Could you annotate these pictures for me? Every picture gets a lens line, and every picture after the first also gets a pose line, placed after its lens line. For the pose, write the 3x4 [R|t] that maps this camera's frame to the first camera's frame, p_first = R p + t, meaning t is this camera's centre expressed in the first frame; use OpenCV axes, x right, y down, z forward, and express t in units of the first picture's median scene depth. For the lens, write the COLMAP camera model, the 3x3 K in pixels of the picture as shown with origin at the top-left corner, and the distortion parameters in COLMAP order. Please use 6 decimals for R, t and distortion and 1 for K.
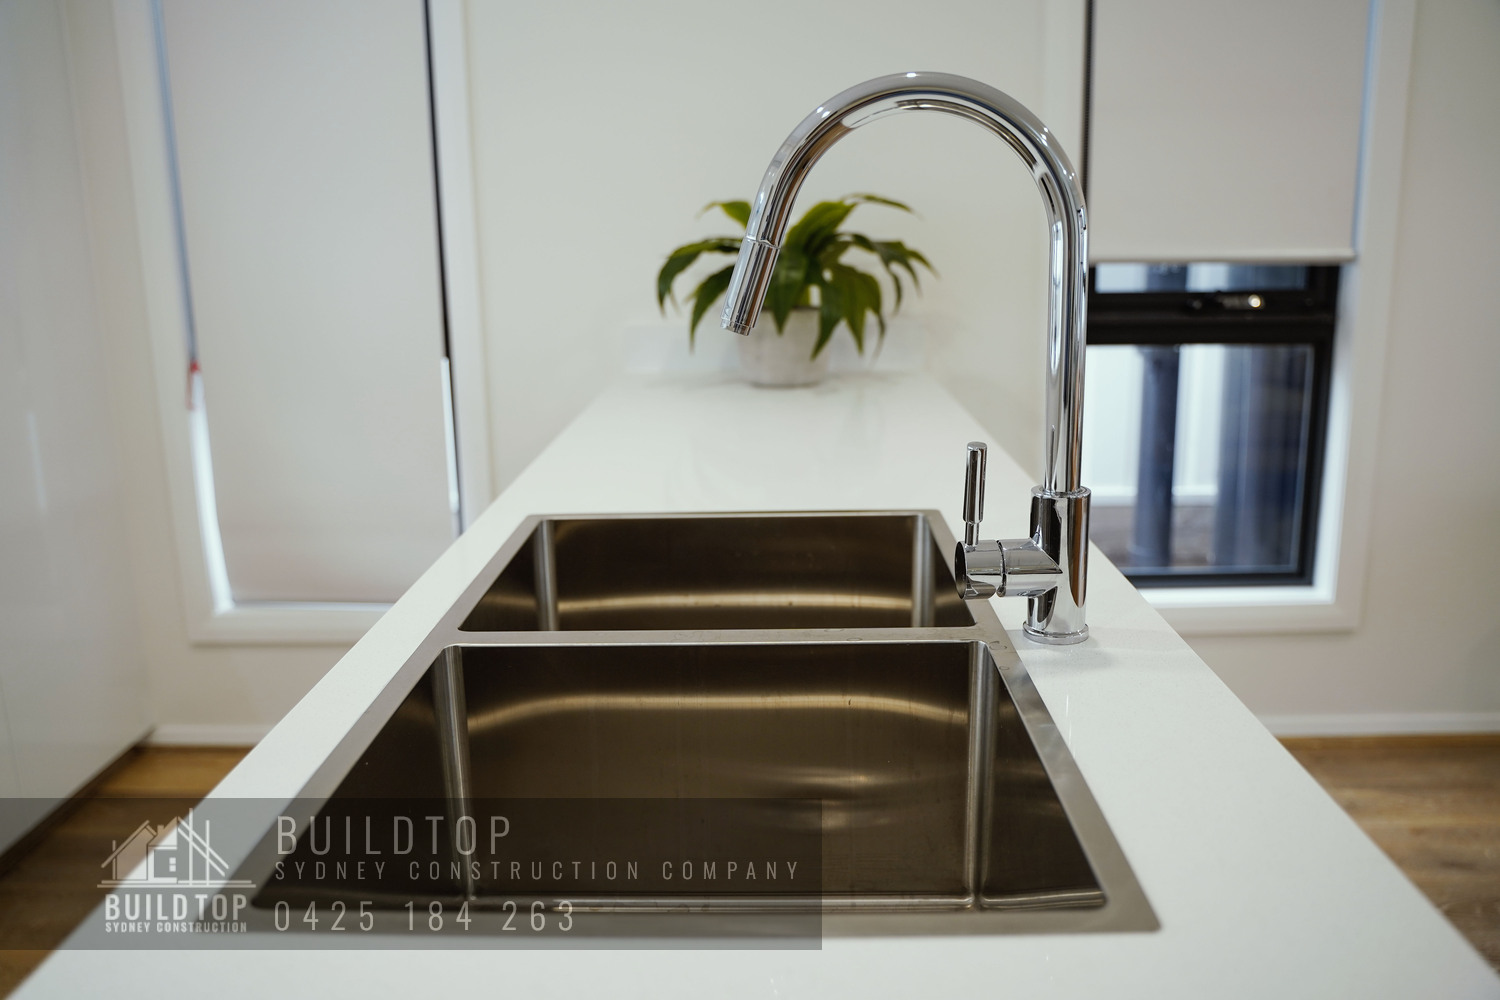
lens RADIAL K [[1283.6, 0, 750.0], [0, 1283.6, 500.0], [0, 0, 1]] dist [-0.007343, 0.003018]
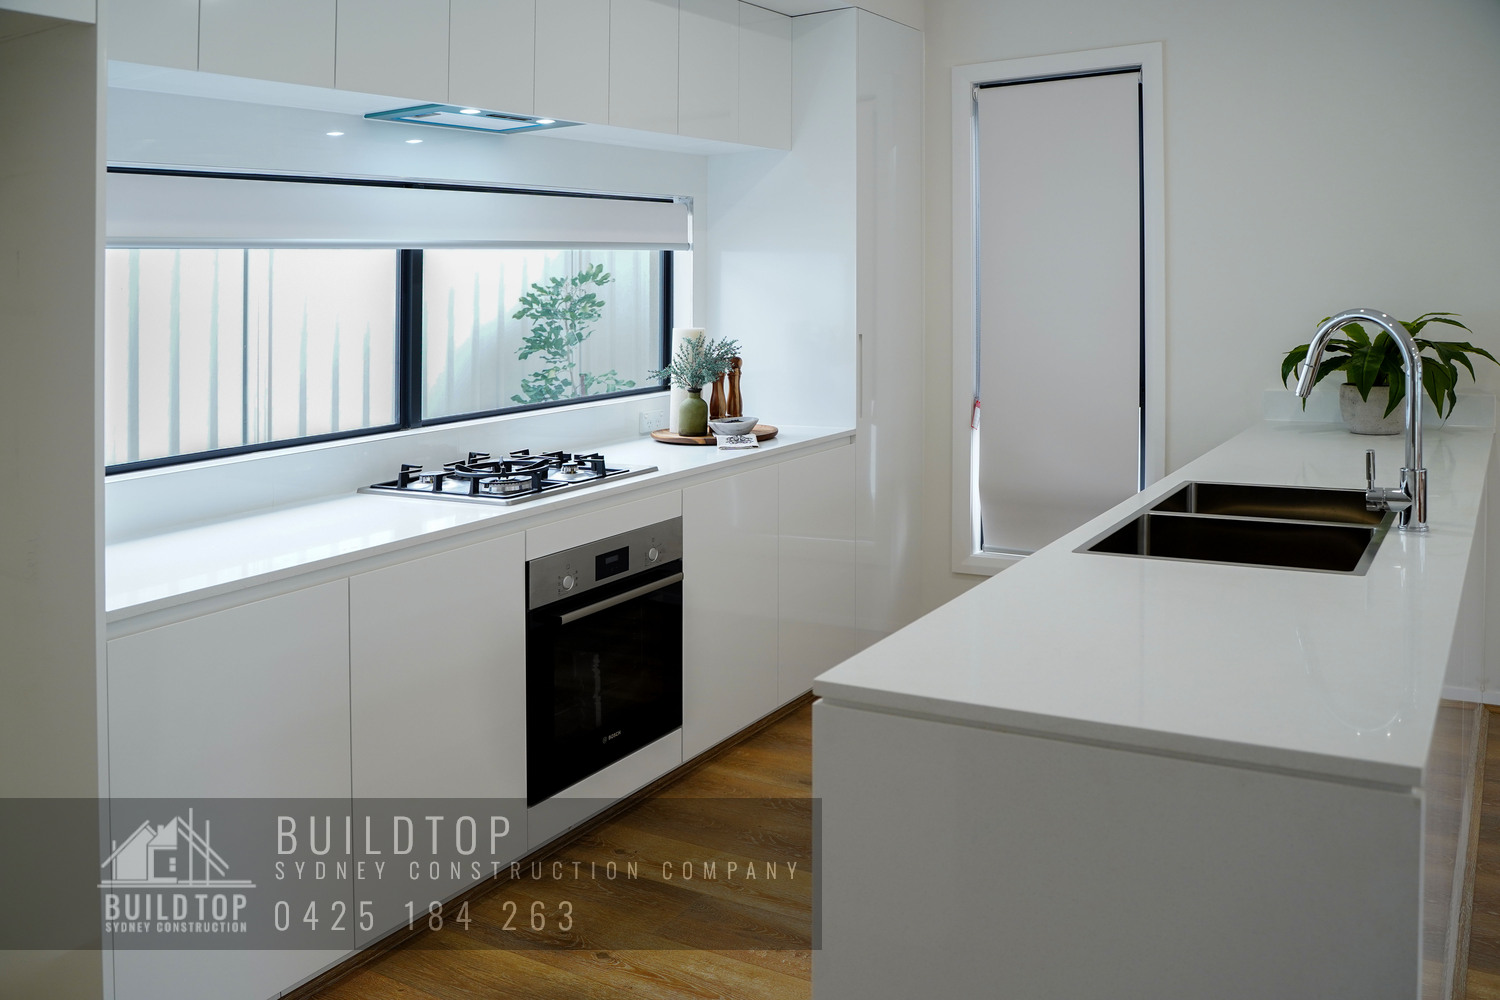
lens RADIAL K [[1283.6, 0, 750.0], [0, 1283.6, 500.0], [0, 0, 1]] dist [-0.007343, 0.003018]
pose [[0.865475, 0.086710, -0.493391, 0.157410], [-0.105751, 0.994335, -0.010754, 0.090373], [0.489663, 0.061484, 0.869741, -0.745395]]
